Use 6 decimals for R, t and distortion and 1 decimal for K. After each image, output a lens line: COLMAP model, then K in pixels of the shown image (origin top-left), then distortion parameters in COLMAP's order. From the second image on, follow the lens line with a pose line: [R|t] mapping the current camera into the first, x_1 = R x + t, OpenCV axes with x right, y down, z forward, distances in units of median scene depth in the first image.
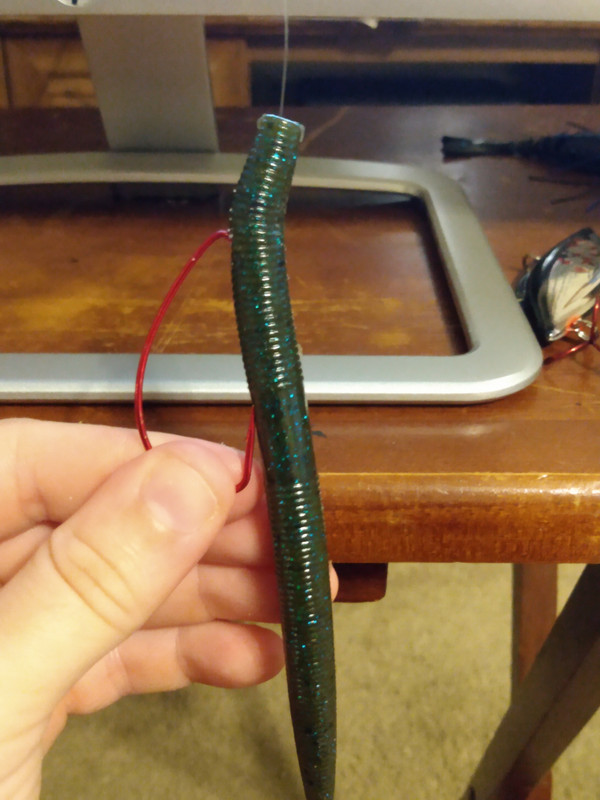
lens RADIAL K [[889.6, 0, 300.0], [0, 889.6, 400.0], [0, 0, 1]] dist [0.134088, -0.399867]
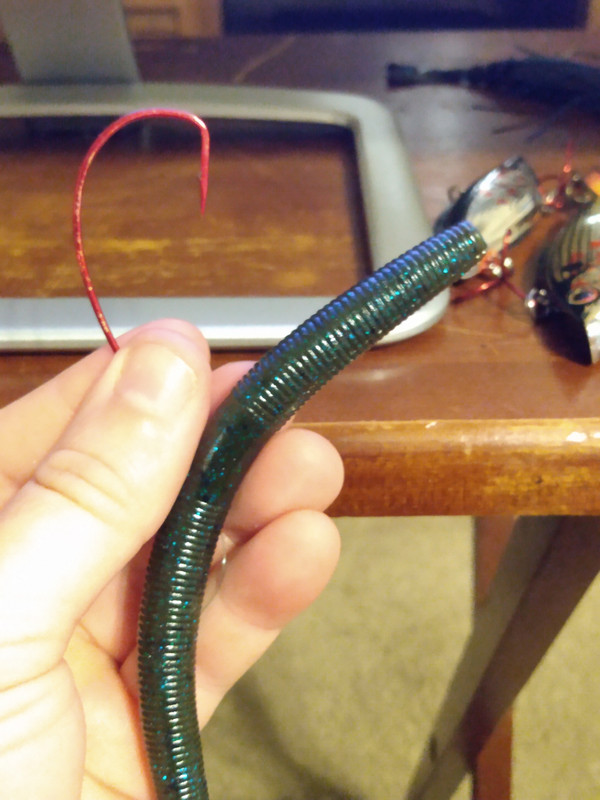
lens RADIAL K [[894.7, 0, 300.0], [0, 894.7, 400.0], [0, 0, 1]] dist [0.132377, -0.384681]
pose [[0.999878, -0.015424, 0.002483, 0.117427], [0.015254, 0.998191, 0.058164, 0.003526], [-0.003376, -0.058119, 0.998304, 0.064428]]
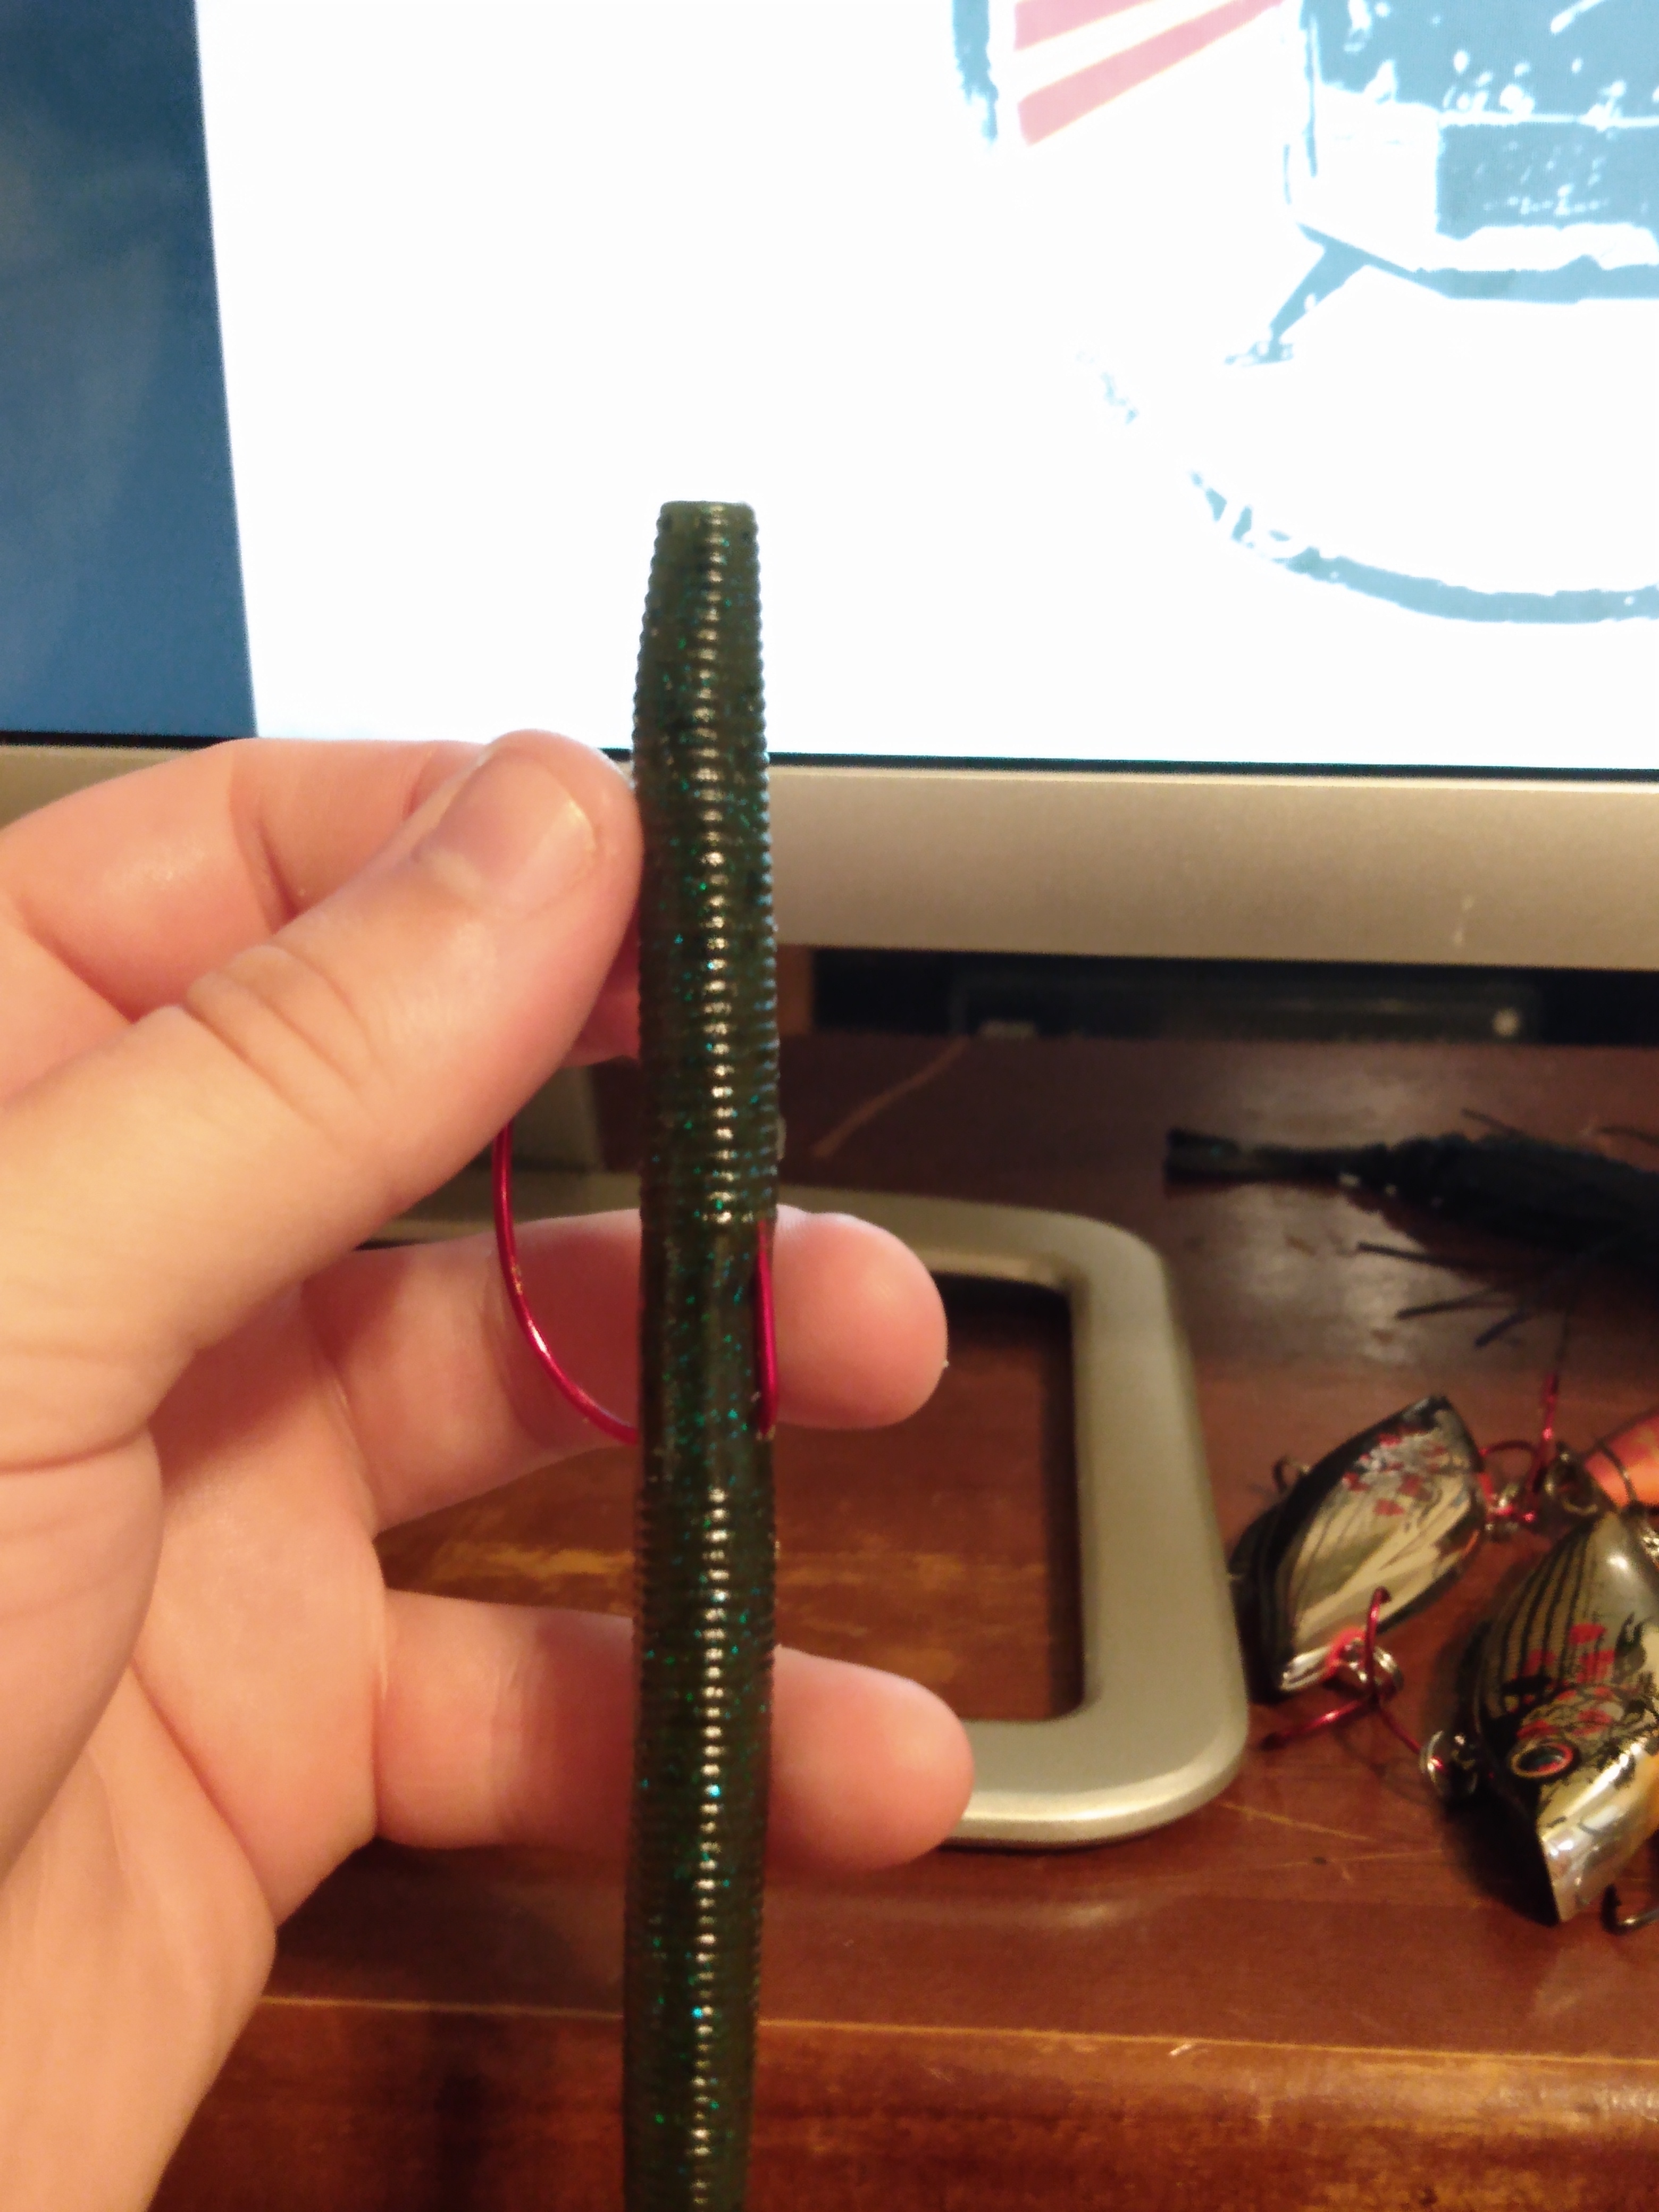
lens RADIAL K [[2473.8, 0, 829.5], [0, 2473.8, 1106.0], [0, 0, 1]] dist [0.132377, -0.384681]
pose [[0.997569, 0.022166, -0.066061, 0.155138], [-0.037742, 0.968825, -0.244856, -0.041423], [0.058574, 0.246754, 0.967306, -0.206793]]
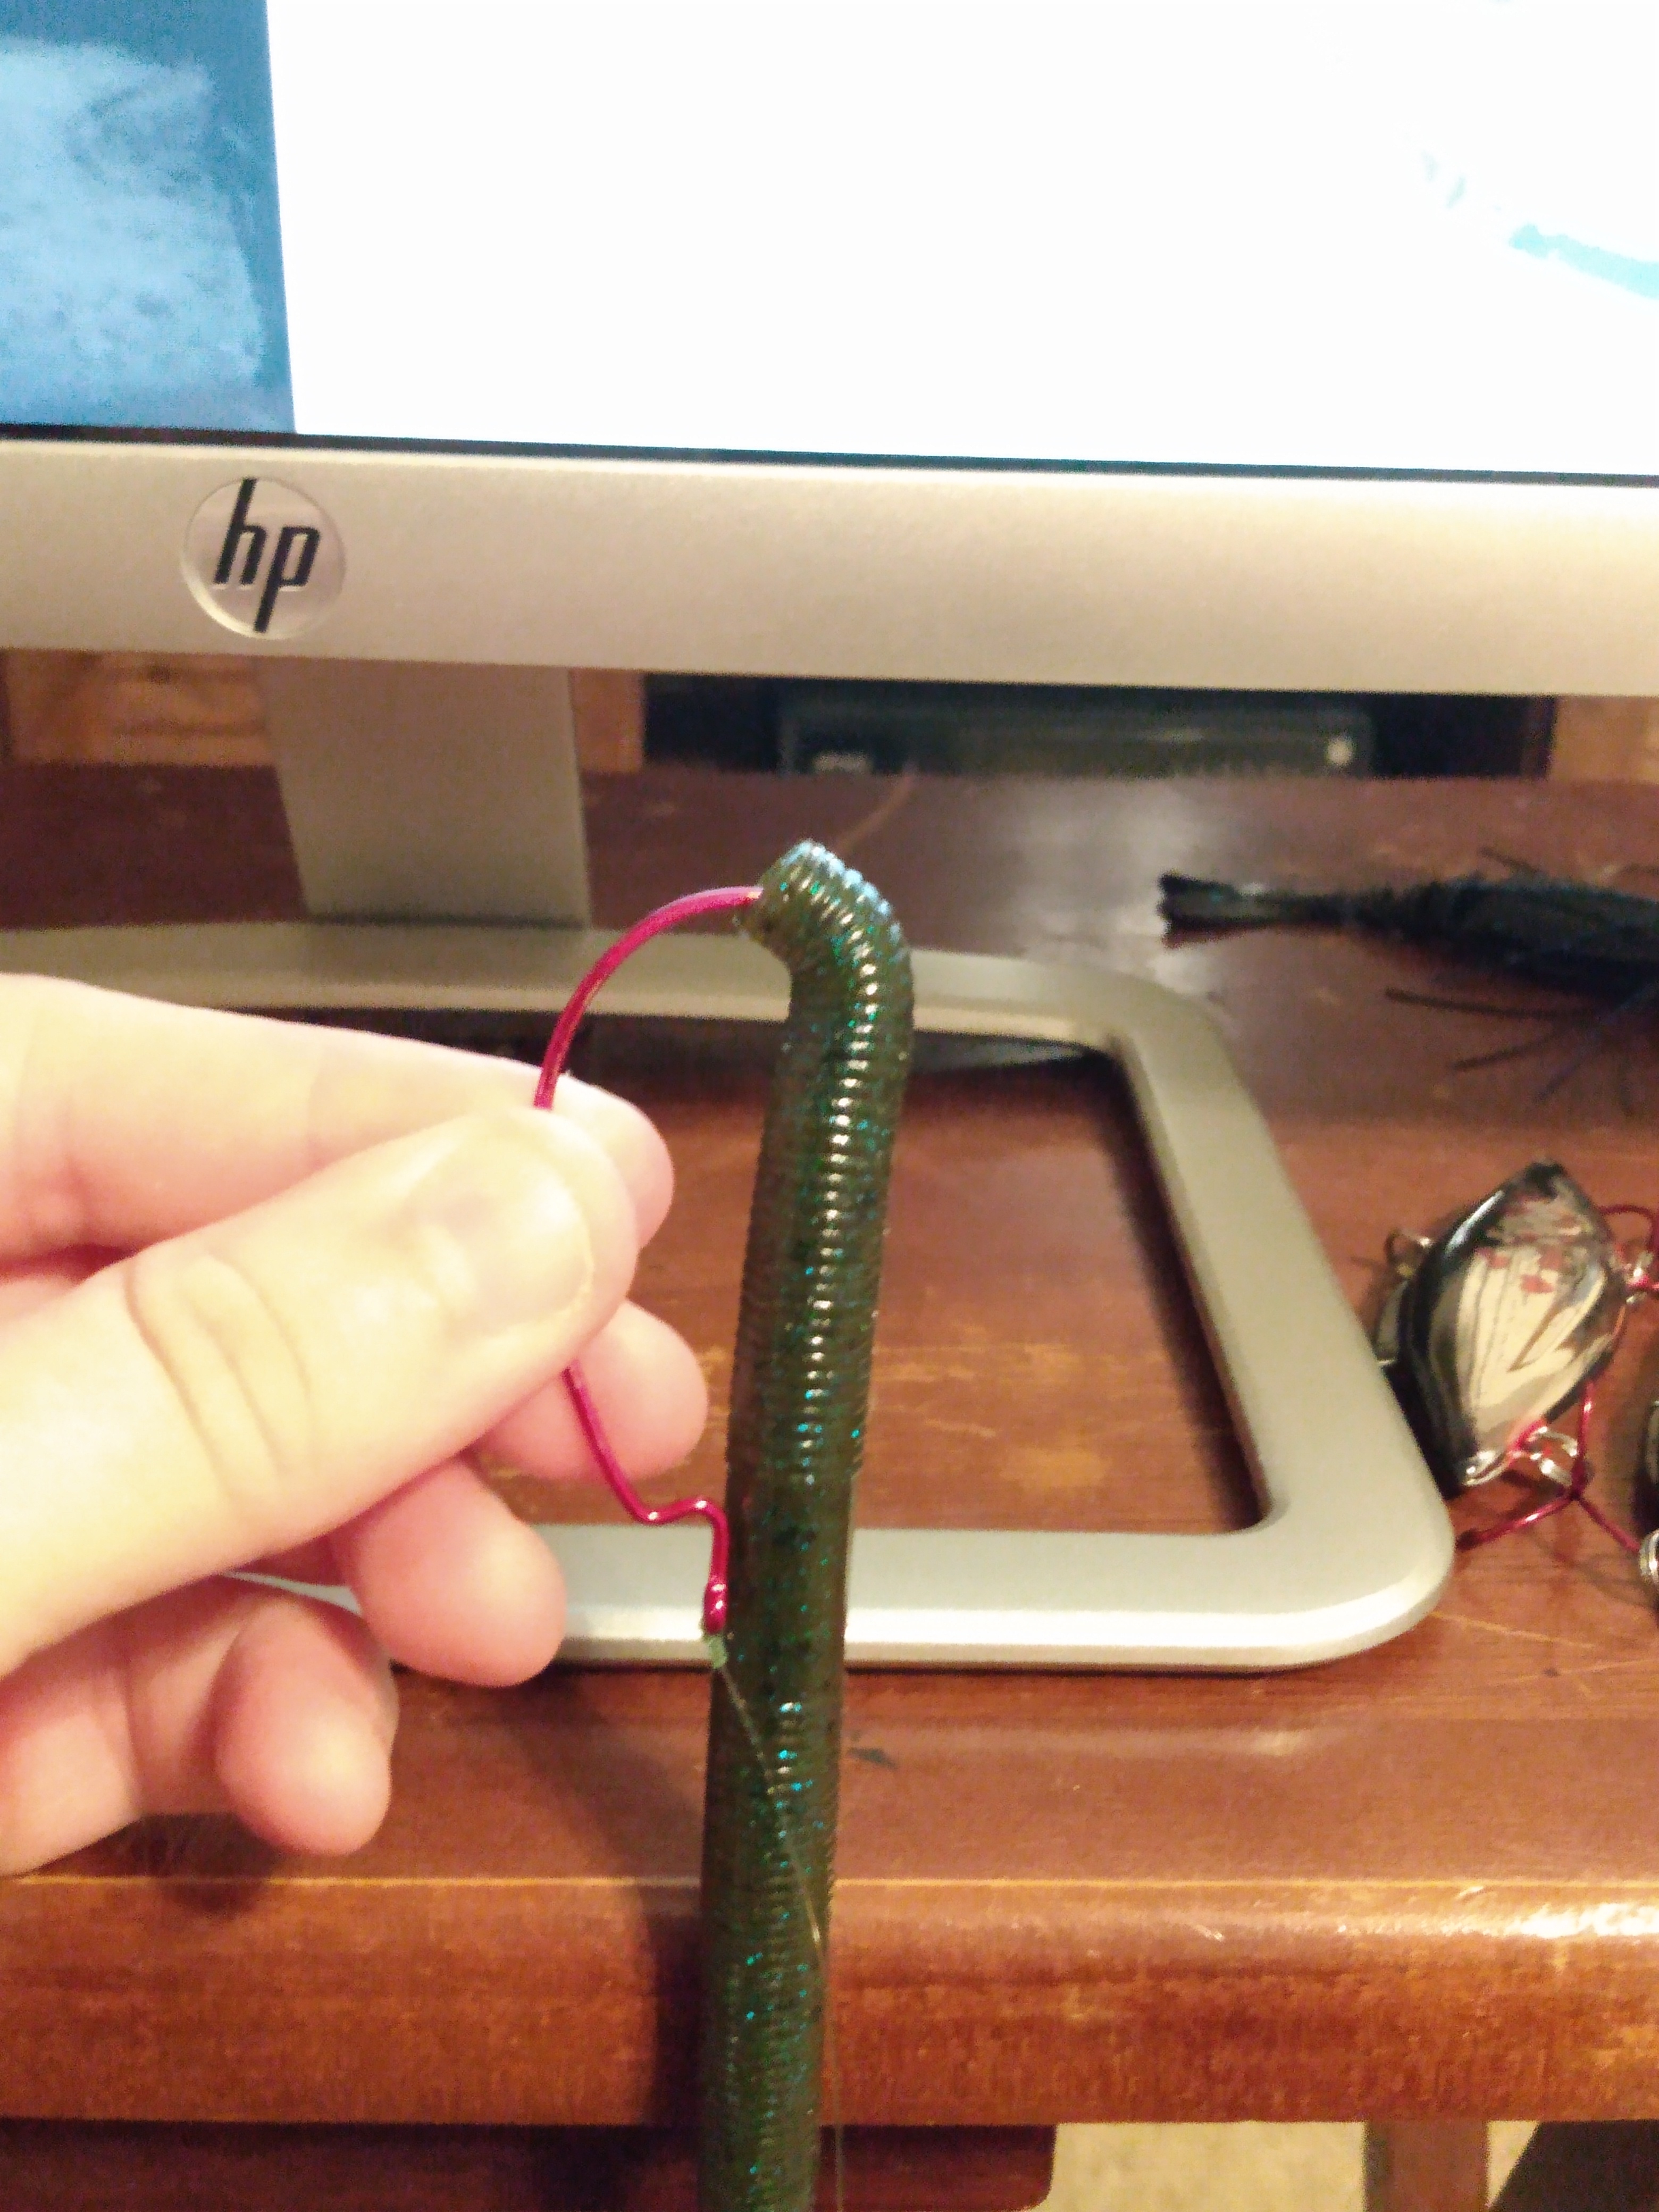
lens RADIAL K [[2459.8, 0, 829.5], [0, 2459.8, 1106.0], [0, 0, 1]] dist [0.134088, -0.399867]
pose [[0.999449, 0.011164, 0.031251, -0.033430], [-0.006644, 0.989964, -0.141164, -0.083465], [-0.032513, 0.140878, 0.989493, -0.073501]]
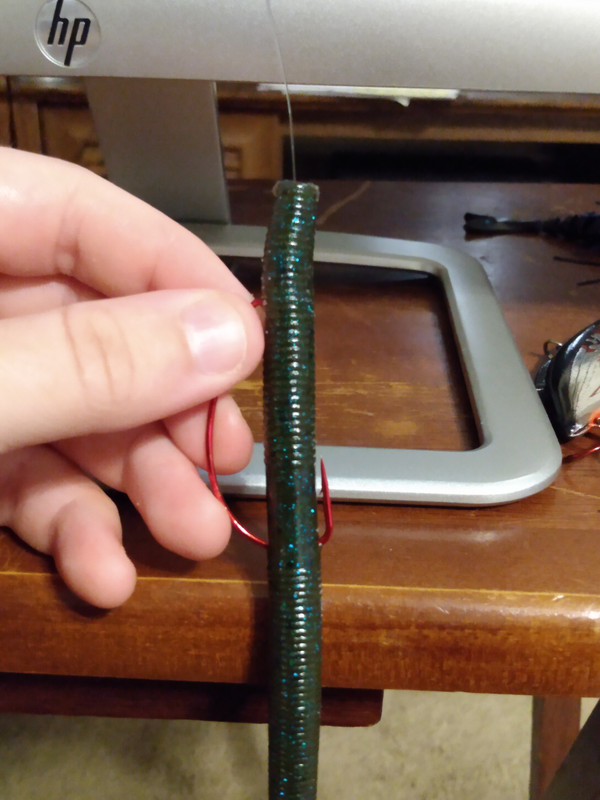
lens RADIAL K [[889.6, 0, 300.0], [0, 889.6, 400.0], [0, 0, 1]] dist [0.134088, -0.399867]
pose [[0.998965, 0.030927, -0.033353, 0.037284], [-0.033325, 0.996708, -0.073912, -0.030061], [0.030958, 0.074947, 0.996707, 0.090645]]
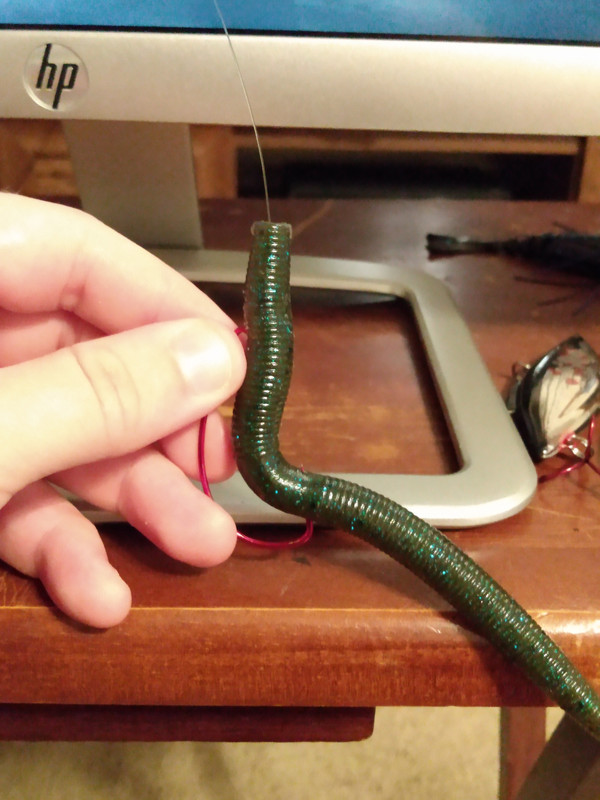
lens RADIAL K [[889.6, 0, 300.0], [0, 889.6, 400.0], [0, 0, 1]] dist [0.134088, -0.399867]
pose [[0.999736, 0.011130, 0.020124, -0.002835], [-0.009466, 0.996672, -0.080963, -0.052865], [-0.020958, 0.080751, 0.996514, 0.046885]]
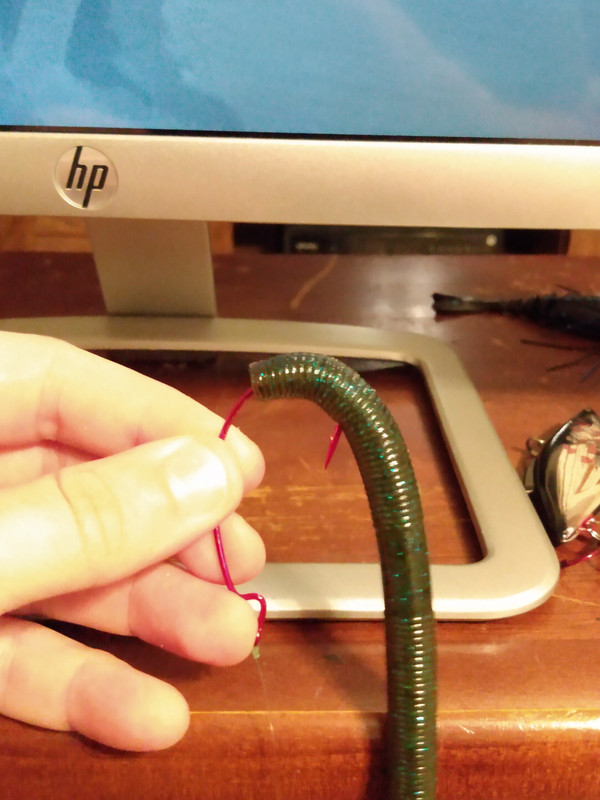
lens RADIAL K [[889.6, 0, 300.0], [0, 889.6, 400.0], [0, 0, 1]] dist [0.134088, -0.399867]
pose [[0.999539, 0.004759, 0.029992, -0.043622], [-0.001533, 0.994293, -0.106677, -0.127897], [-0.030329, 0.106582, 0.993841, 0.019122]]
